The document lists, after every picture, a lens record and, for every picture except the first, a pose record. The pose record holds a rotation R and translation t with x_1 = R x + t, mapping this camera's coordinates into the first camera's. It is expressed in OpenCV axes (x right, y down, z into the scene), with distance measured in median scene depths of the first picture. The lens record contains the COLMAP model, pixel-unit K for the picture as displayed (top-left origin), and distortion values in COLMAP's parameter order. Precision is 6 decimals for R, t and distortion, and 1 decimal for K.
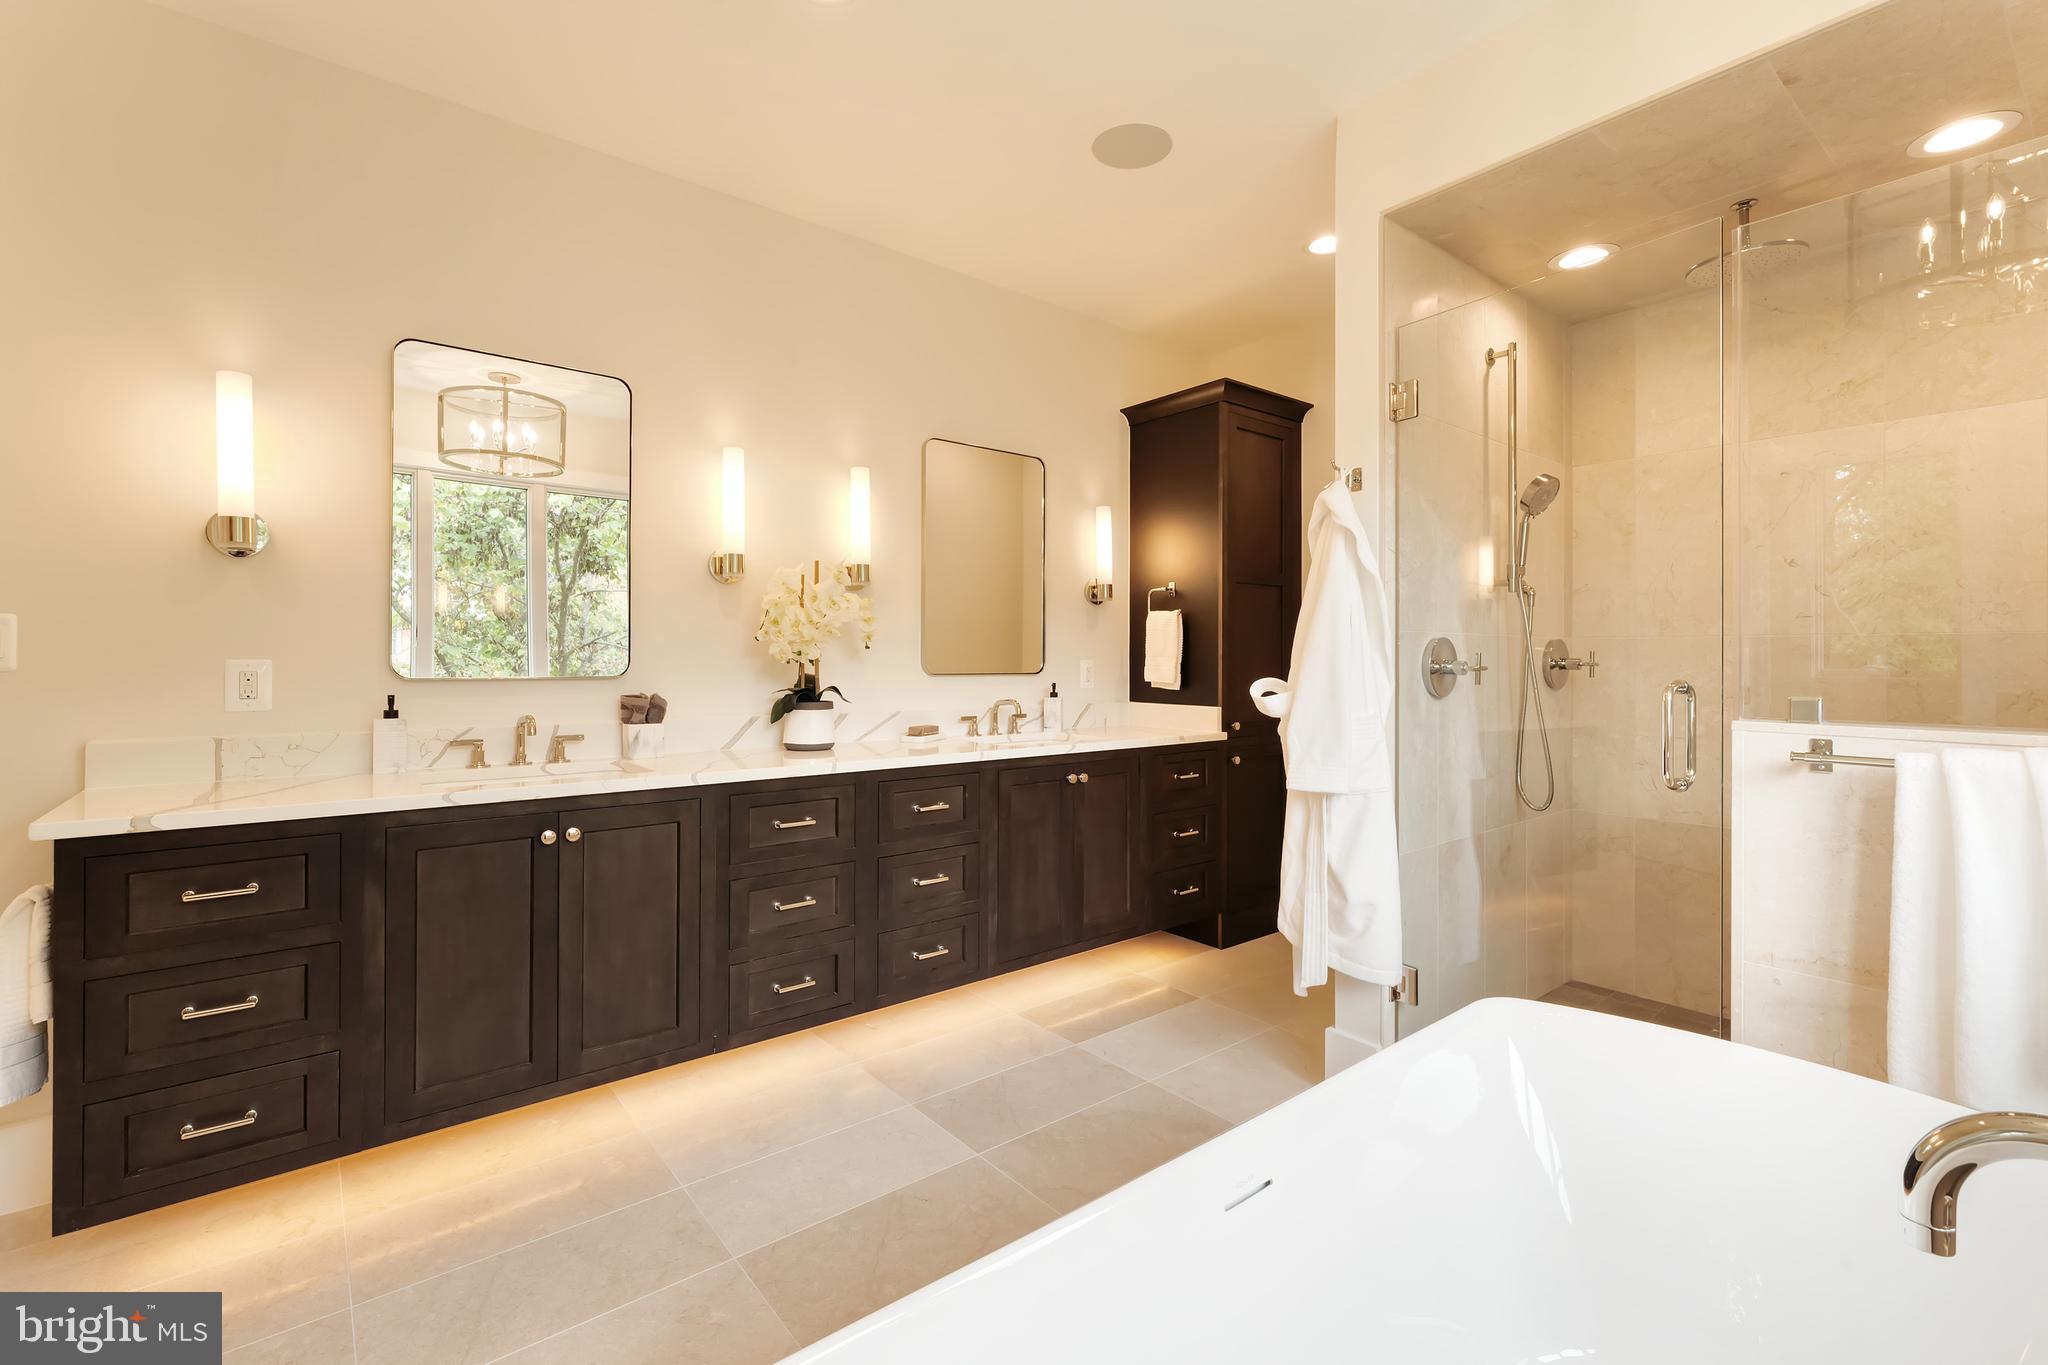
lens RADIAL K [[877.7, 0, 1017.6], [0, 877.7, 652.7], [0, 0, 1]] dist [-0.001505, -0.000304]
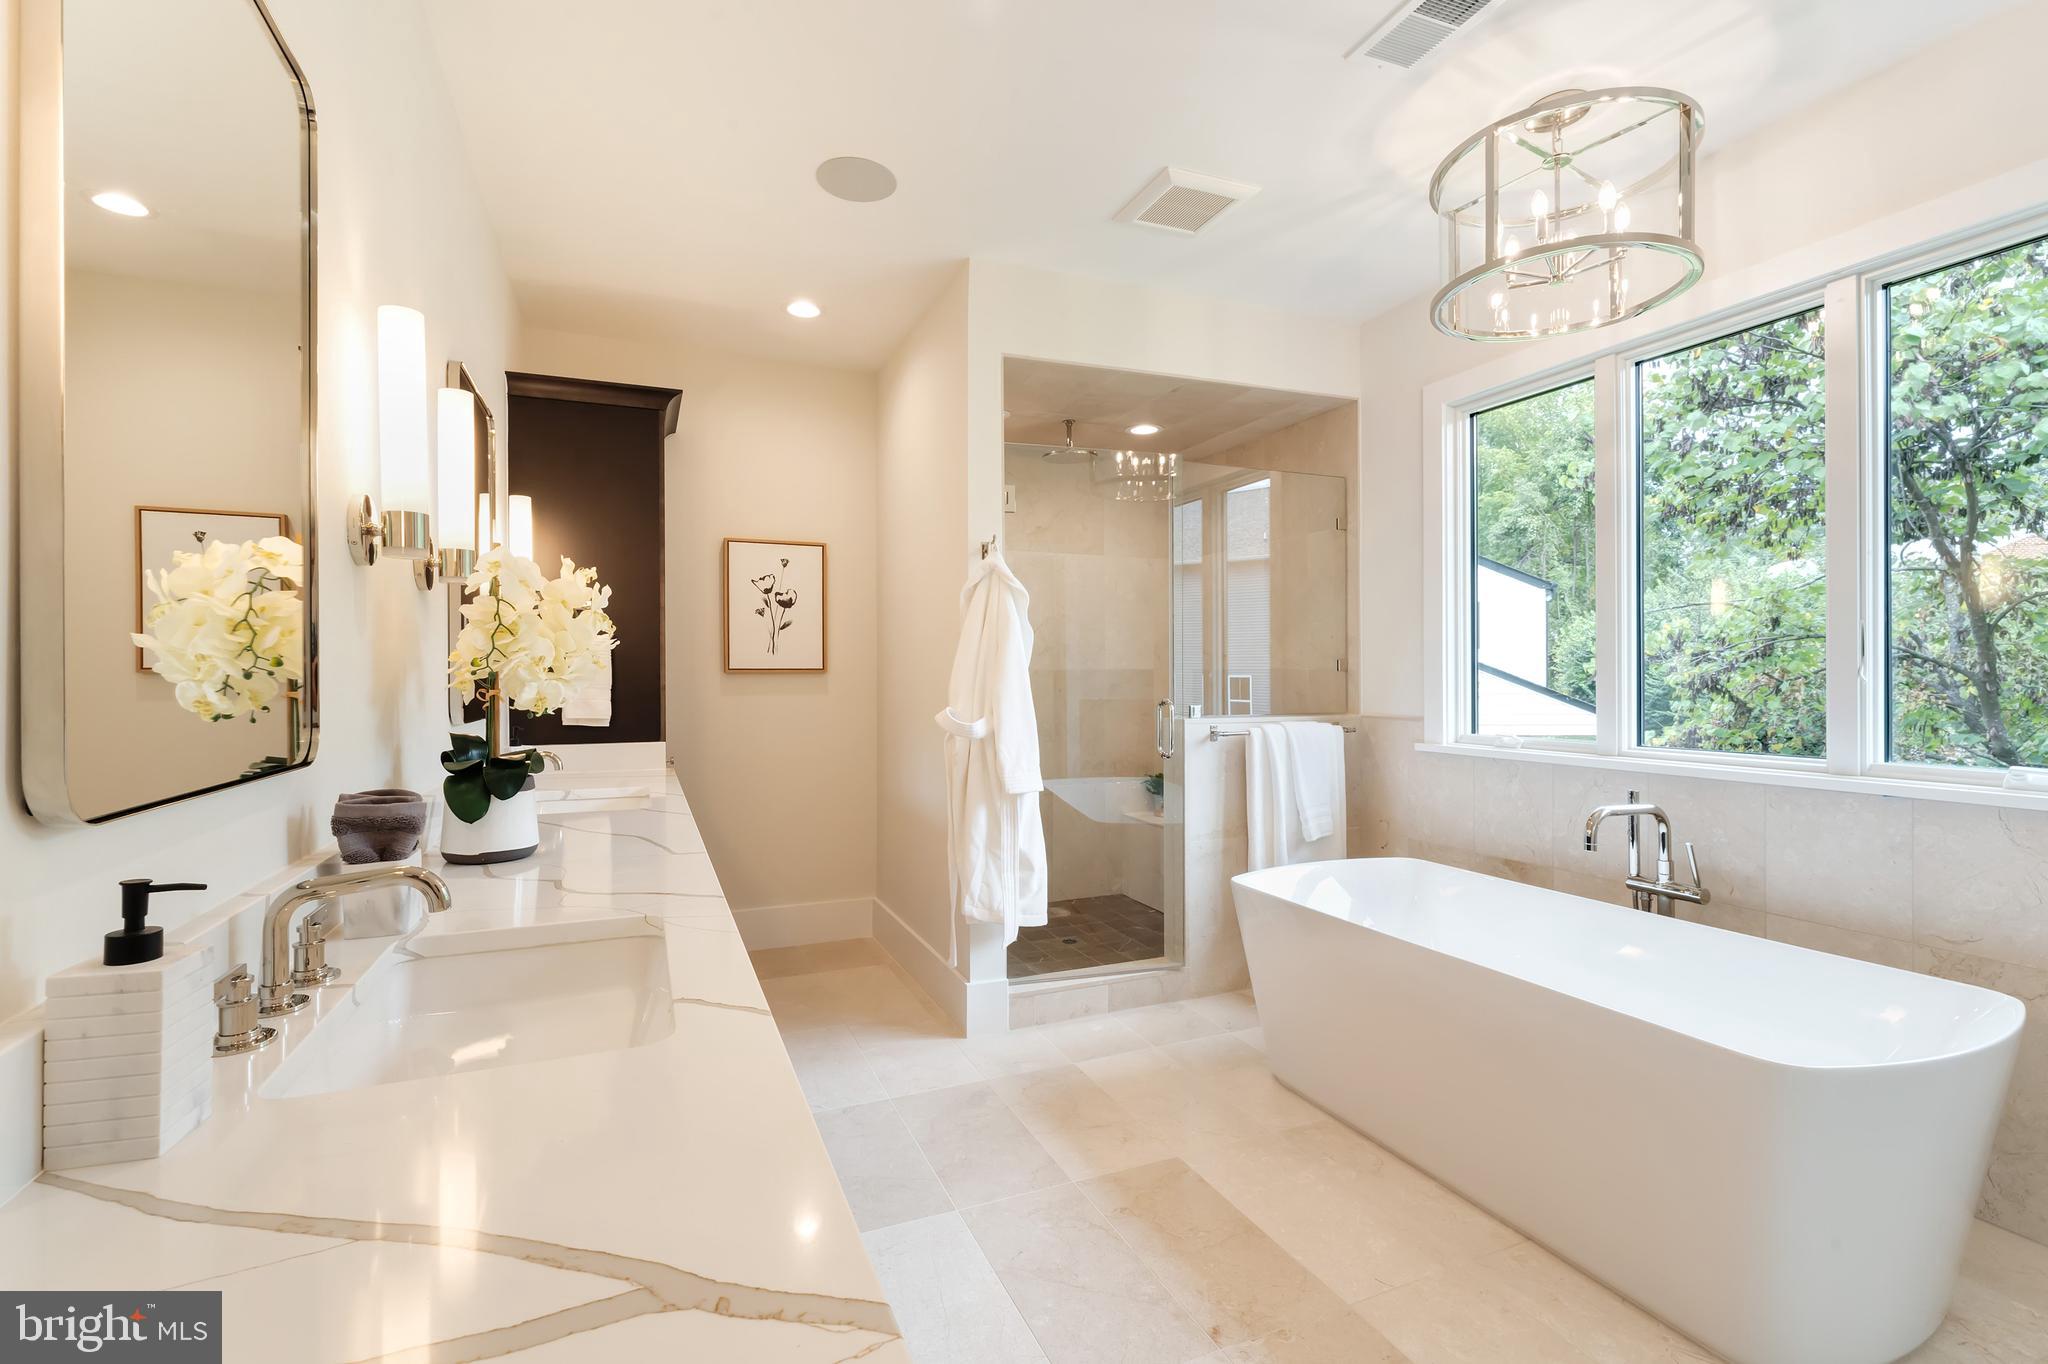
lens RADIAL K [[877.7, 0, 1025.8], [0, 877.7, 676.6], [0, 0, 1]] dist [-0.001505, -0.000304]
pose [[0.288035, -0.005251, 0.957605, -1.126401], [-0.000295, 0.999984, 0.005572, -0.026740], [-0.957620, -0.001887, 0.288029, 0.774011]]
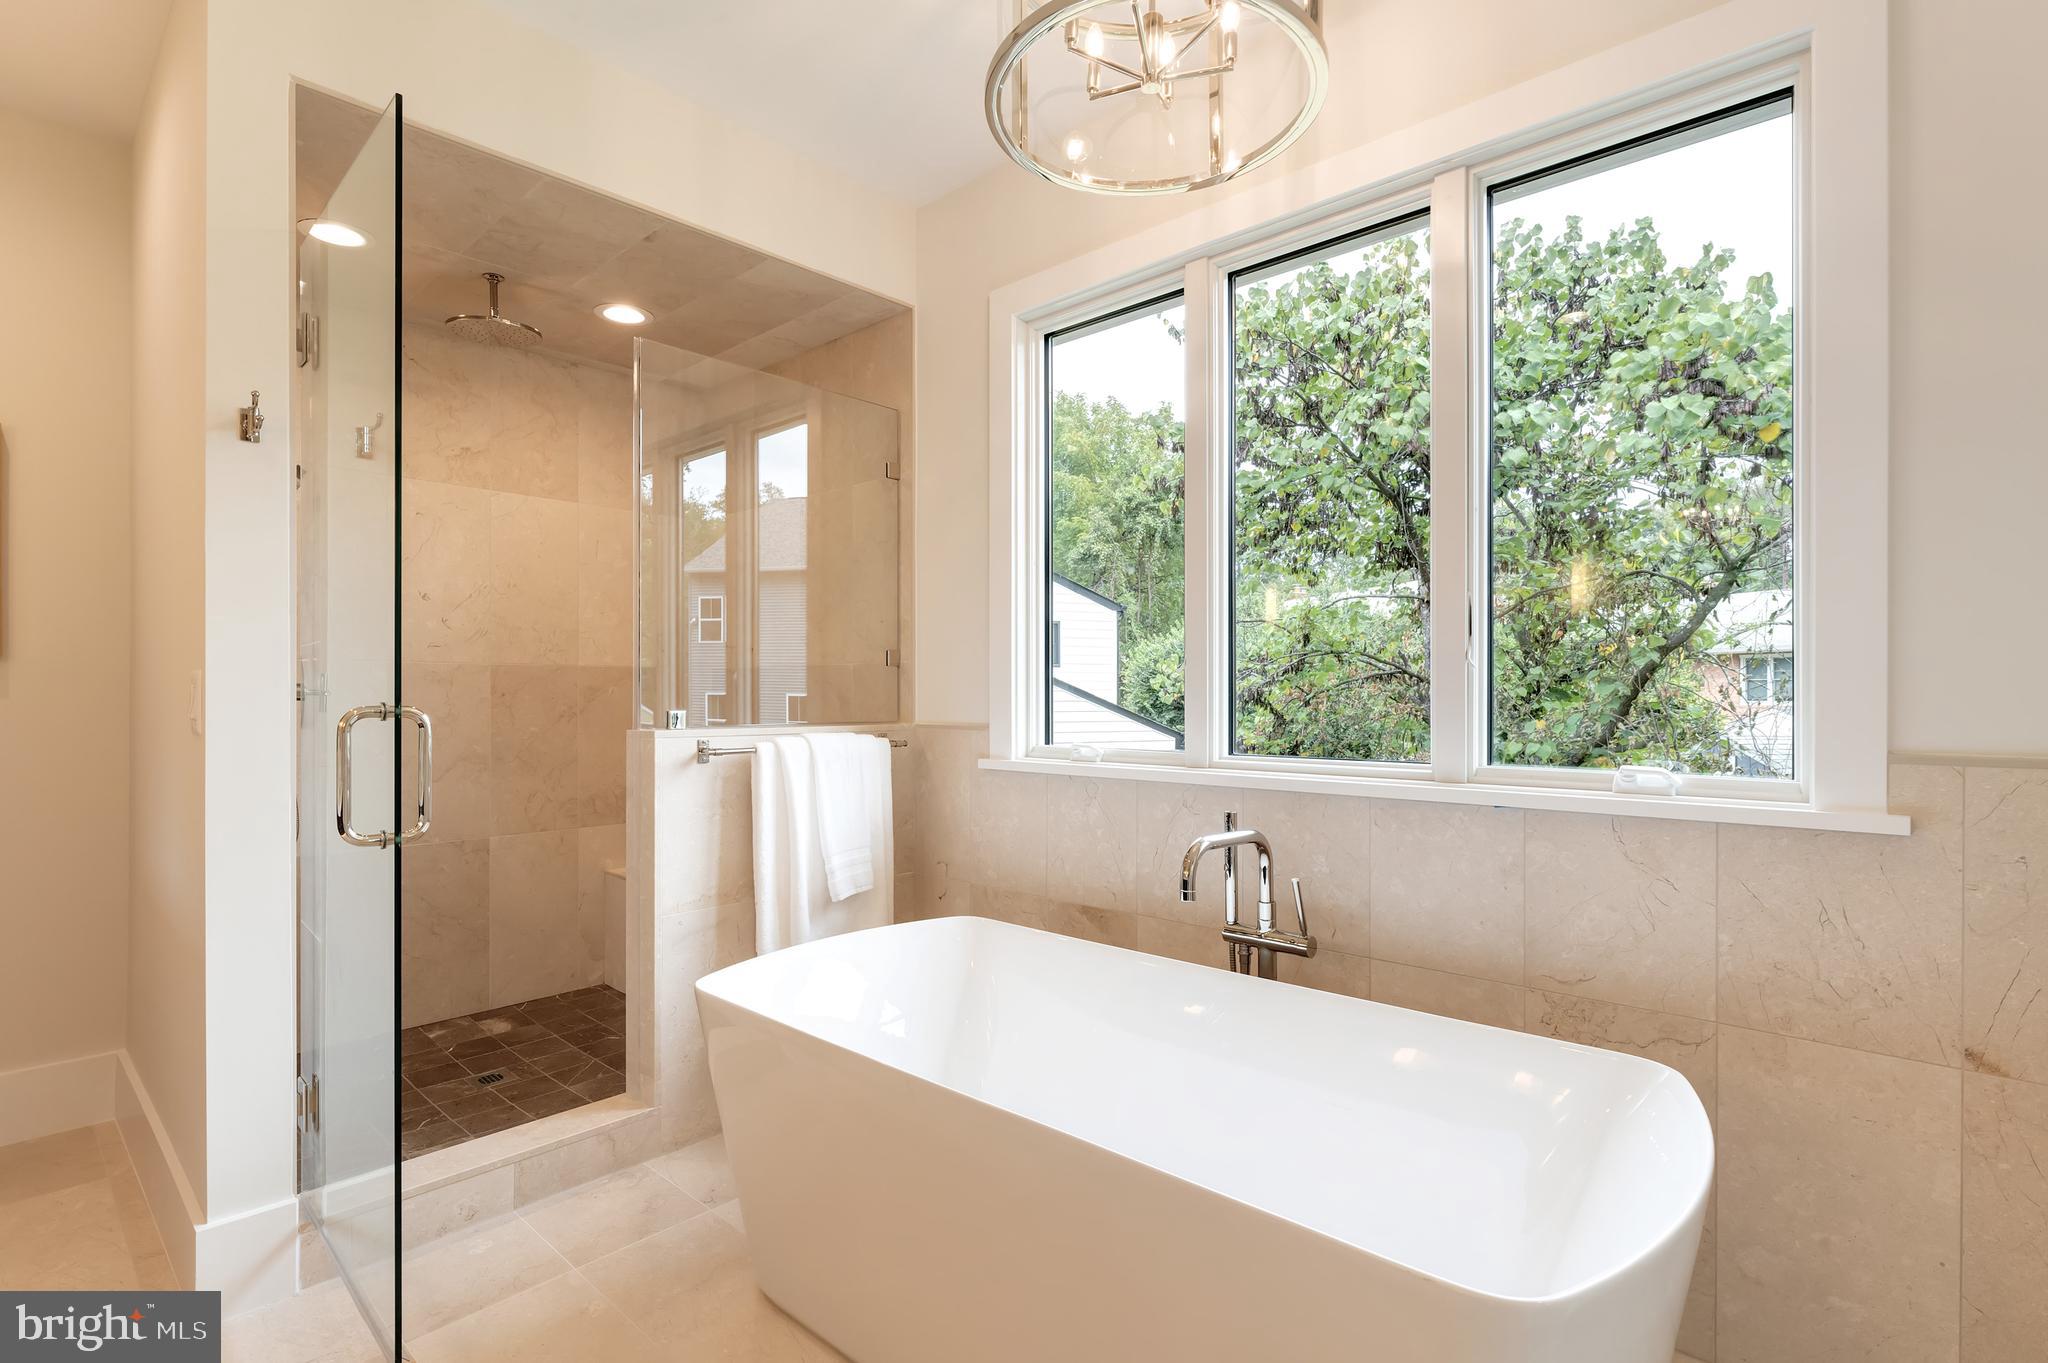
lens RADIAL K [[944.2, 0, 1027.2], [0, 944.2, 692.2], [0, 0, 1]] dist [-0.000306, 0.000224]
pose [[-0.150197, -0.000557, 0.988656, -0.613391], [-0.006627, 0.999978, -0.000443, 0.018368], [-0.988634, -0.006618, -0.150197, 0.668527]]
